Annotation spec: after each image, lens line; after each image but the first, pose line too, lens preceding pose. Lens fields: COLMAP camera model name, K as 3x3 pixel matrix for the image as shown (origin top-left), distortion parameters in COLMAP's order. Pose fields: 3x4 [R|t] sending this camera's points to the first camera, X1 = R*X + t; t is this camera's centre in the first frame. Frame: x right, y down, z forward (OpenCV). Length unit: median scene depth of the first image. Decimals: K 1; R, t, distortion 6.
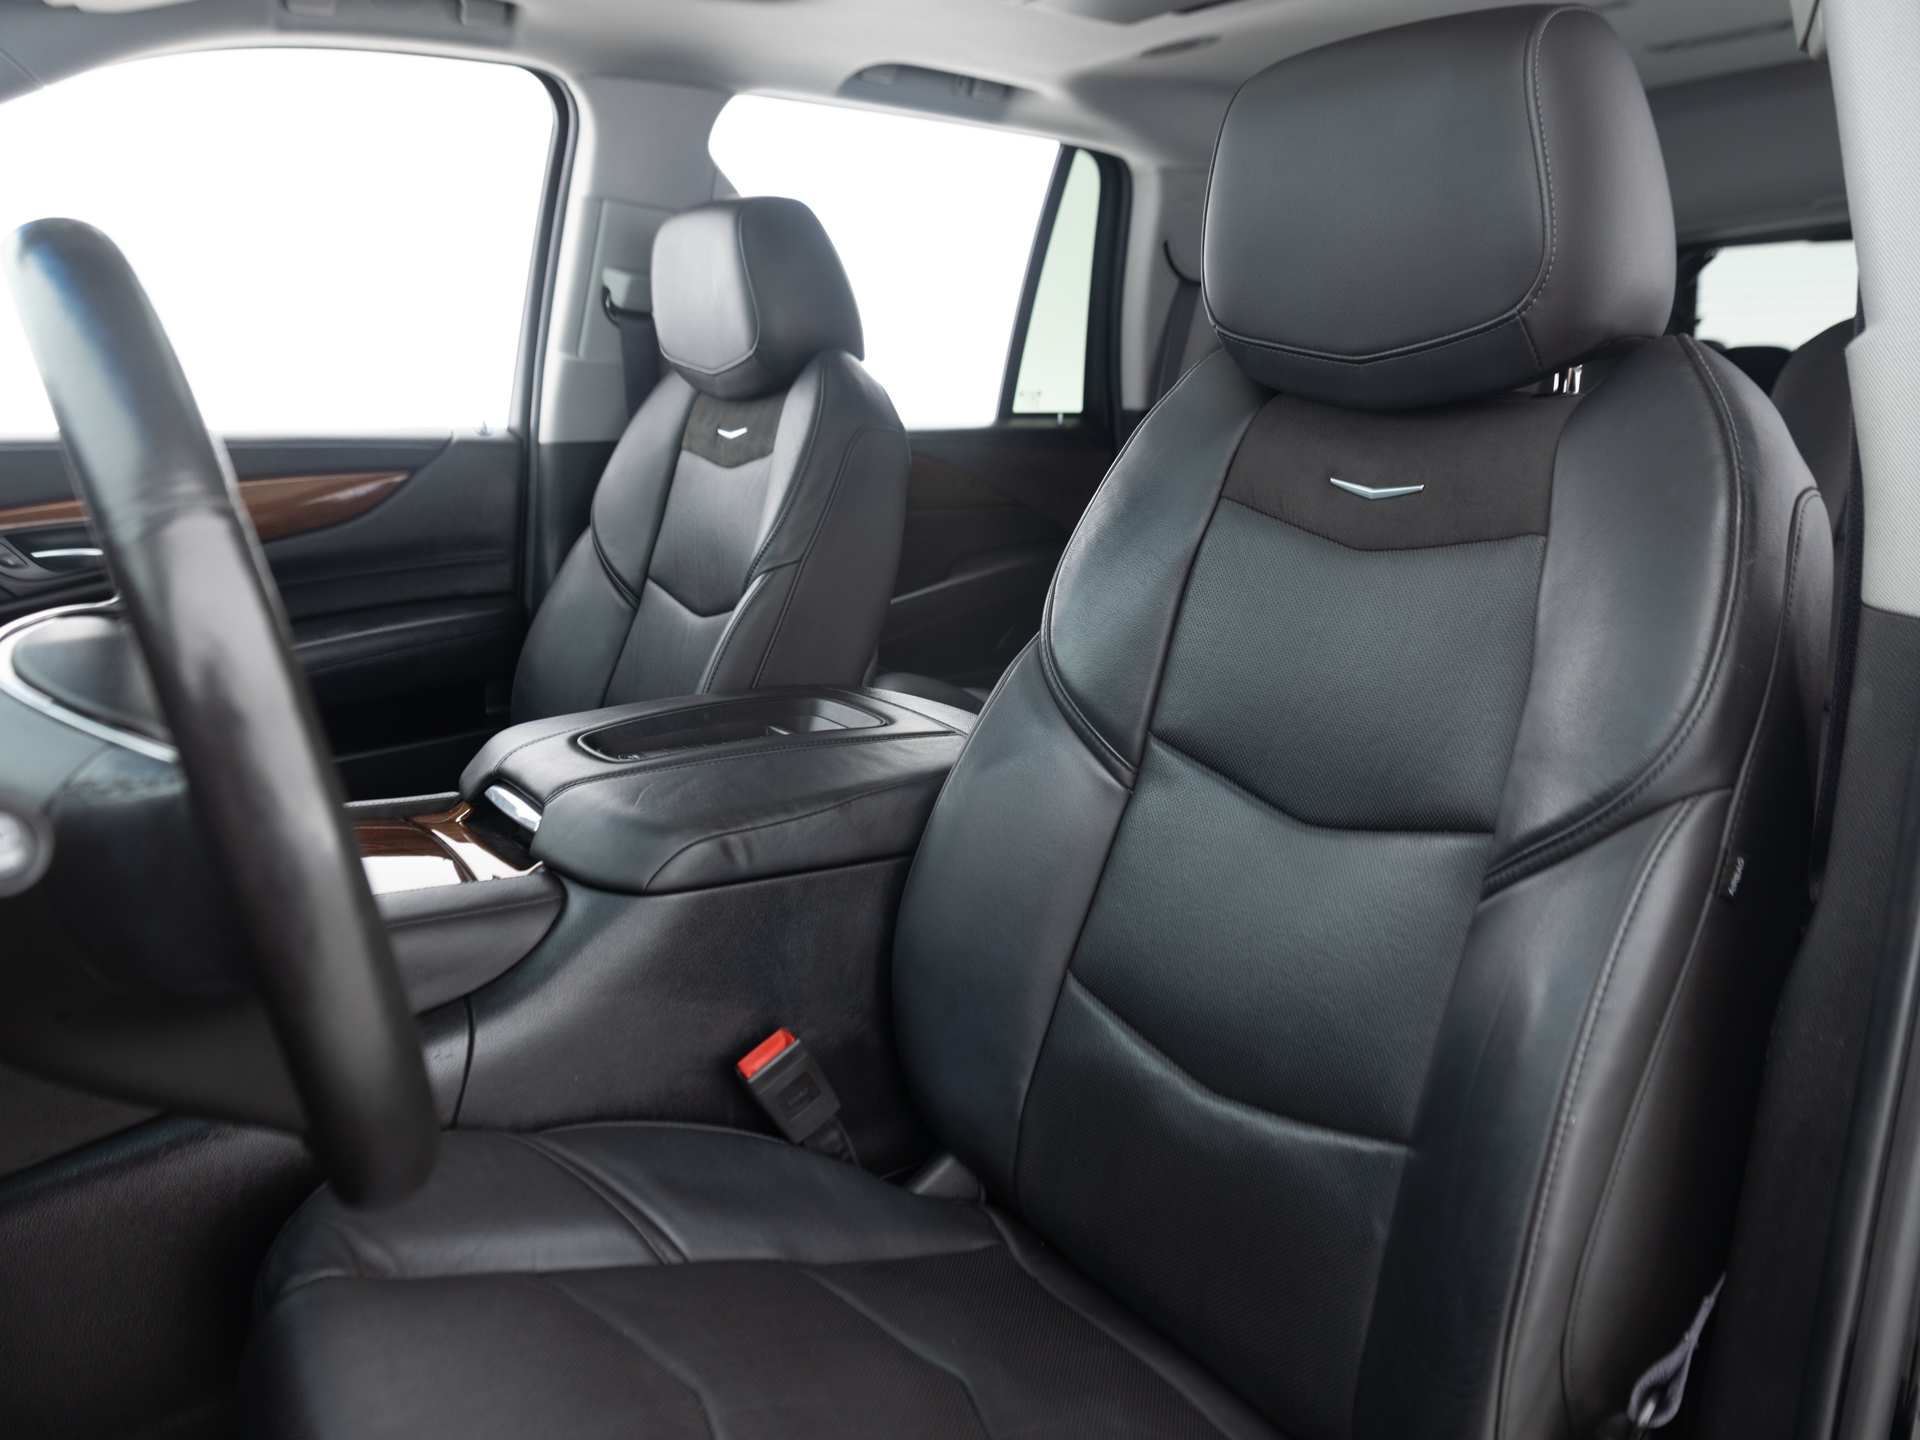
lens RADIAL K [[1427.5, 0, 948.1], [0, 1427.5, 709.4], [0, 0, 1]] dist [-0.010545, 0.003951]
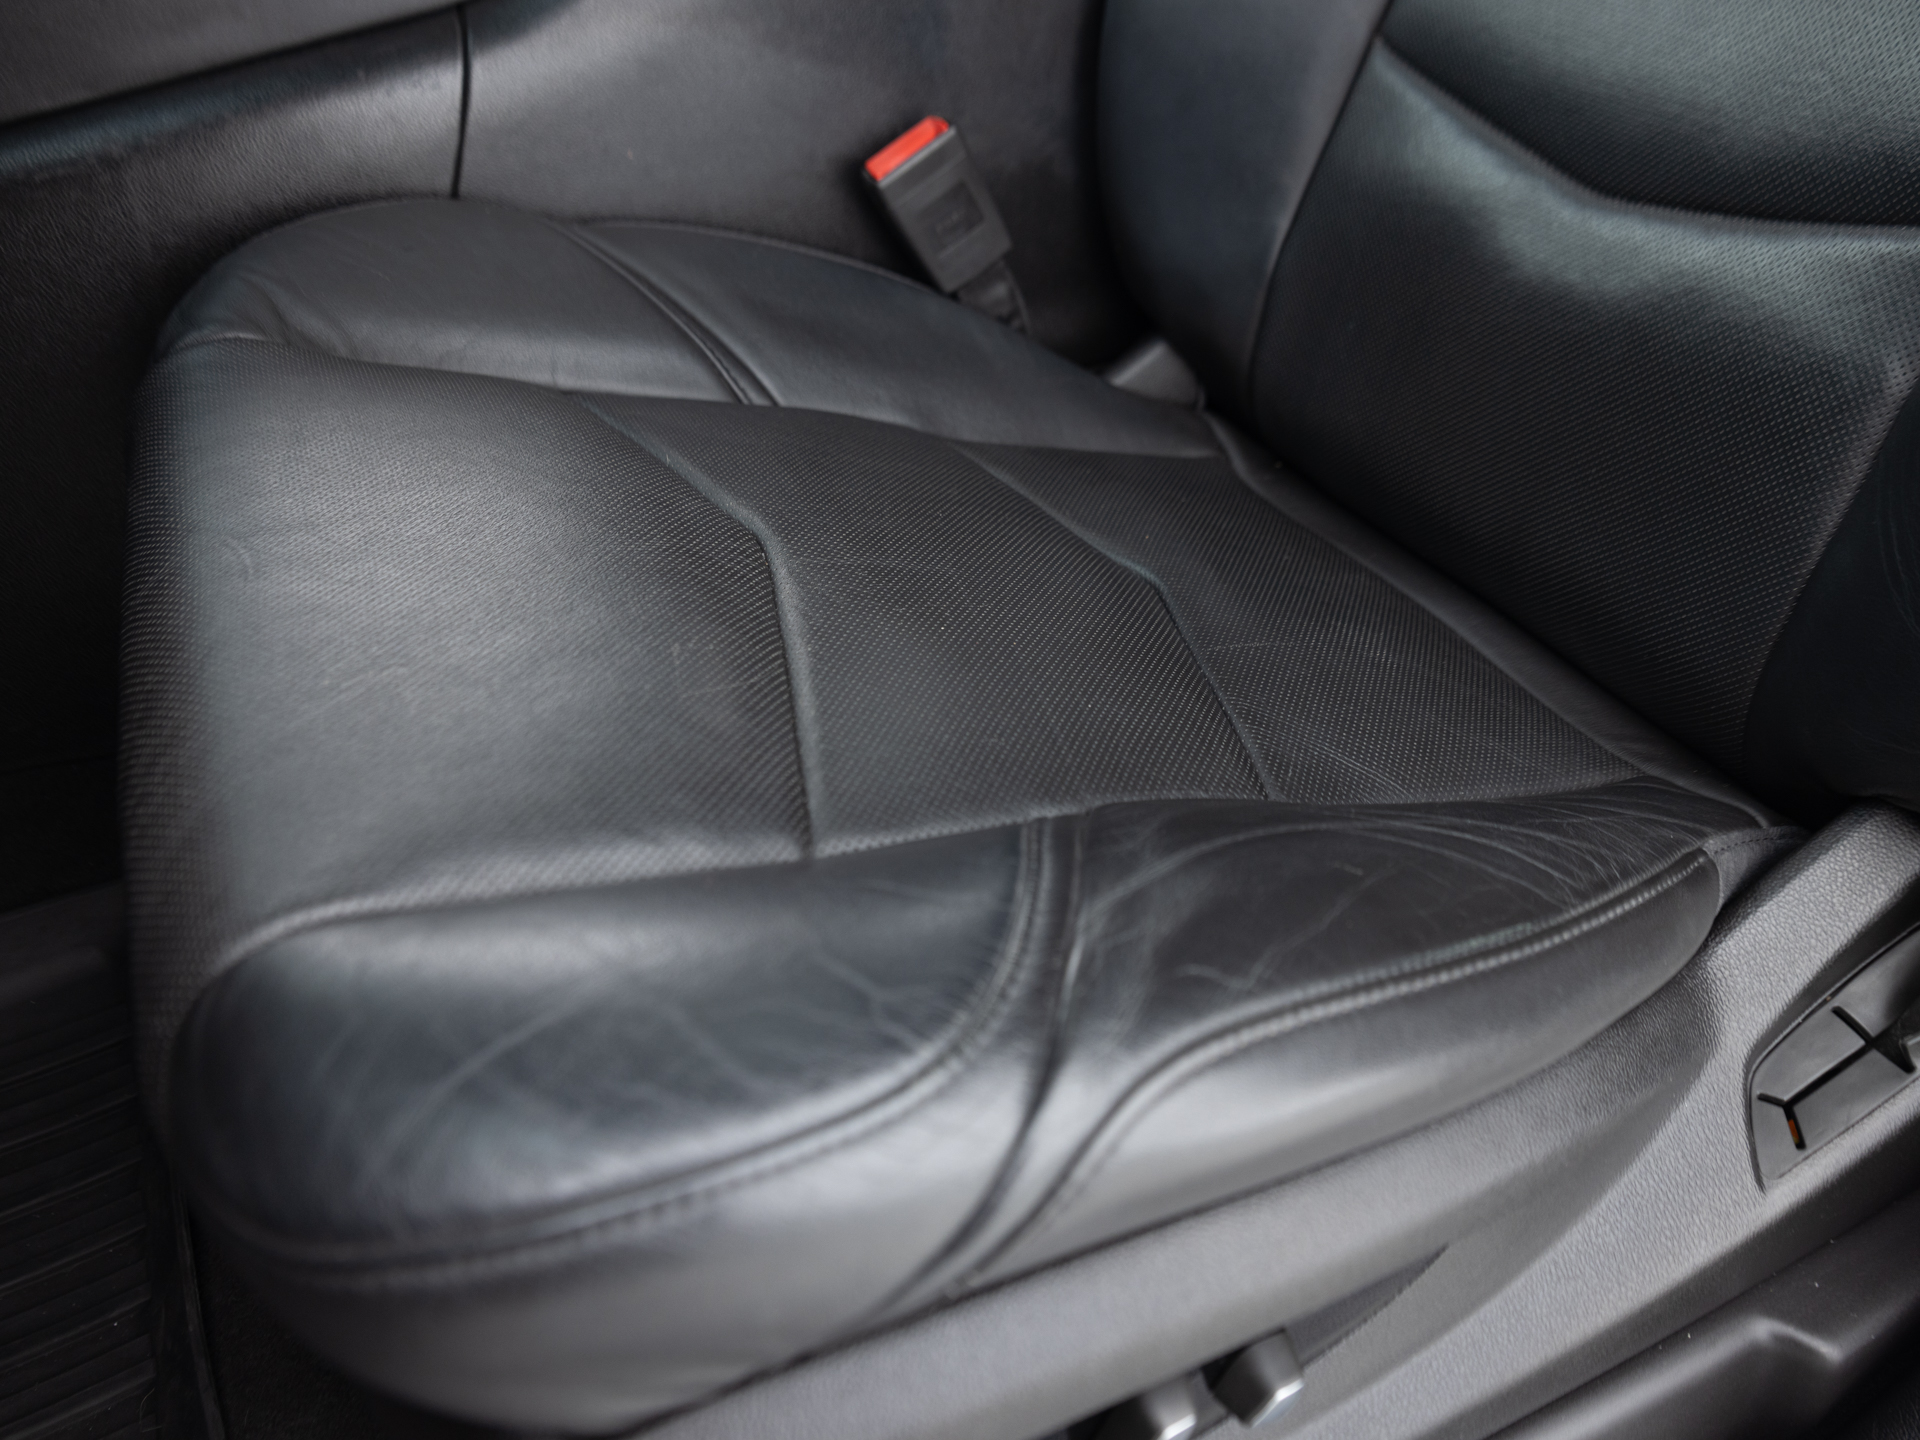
lens RADIAL K [[1427.5, 0, 948.1], [0, 1427.5, 709.4], [0, 0, 1]] dist [-0.010545, 0.003951]
pose [[0.987420, 0.092943, -0.127917, 0.004692], [-0.033326, 0.913160, 0.406236, 0.208883], [0.154566, -0.396862, 0.904771, 0.279017]]
